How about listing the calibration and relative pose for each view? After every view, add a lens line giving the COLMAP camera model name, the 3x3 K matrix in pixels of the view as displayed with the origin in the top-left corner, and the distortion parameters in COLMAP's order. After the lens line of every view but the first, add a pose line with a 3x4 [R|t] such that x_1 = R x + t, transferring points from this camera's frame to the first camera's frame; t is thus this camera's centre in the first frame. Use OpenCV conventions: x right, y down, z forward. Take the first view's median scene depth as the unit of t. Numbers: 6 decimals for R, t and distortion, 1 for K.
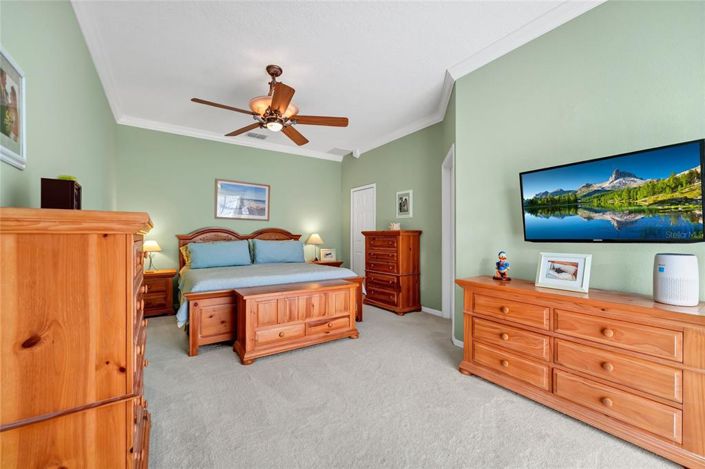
lens RADIAL K [[283.3, 0, 354.8], [0, 283.3, 236.3], [0, 0, 1]] dist [-0.000275, -0.000955]
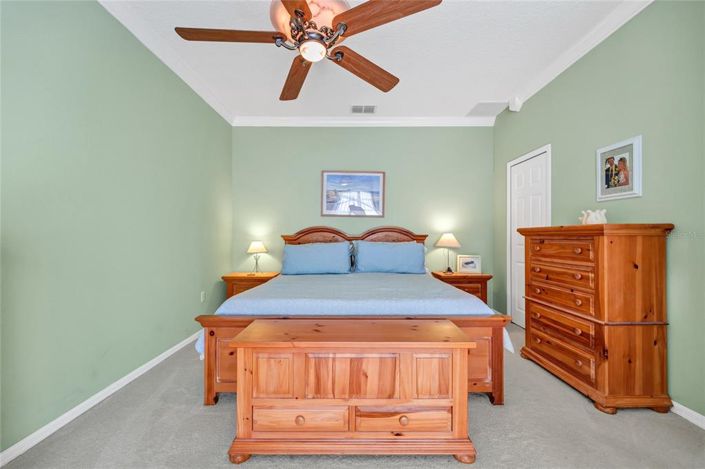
lens RADIAL K [[283.3, 0, 349.0], [0, 283.3, 236.0], [0, 0, 1]] dist [-0.000275, -0.000955]
pose [[0.823615, -0.001465, -0.567148, 0.072853], [0.000556, 0.999998, -0.001776, -0.001238], [0.567149, 0.001147, 0.823614, 0.357506]]
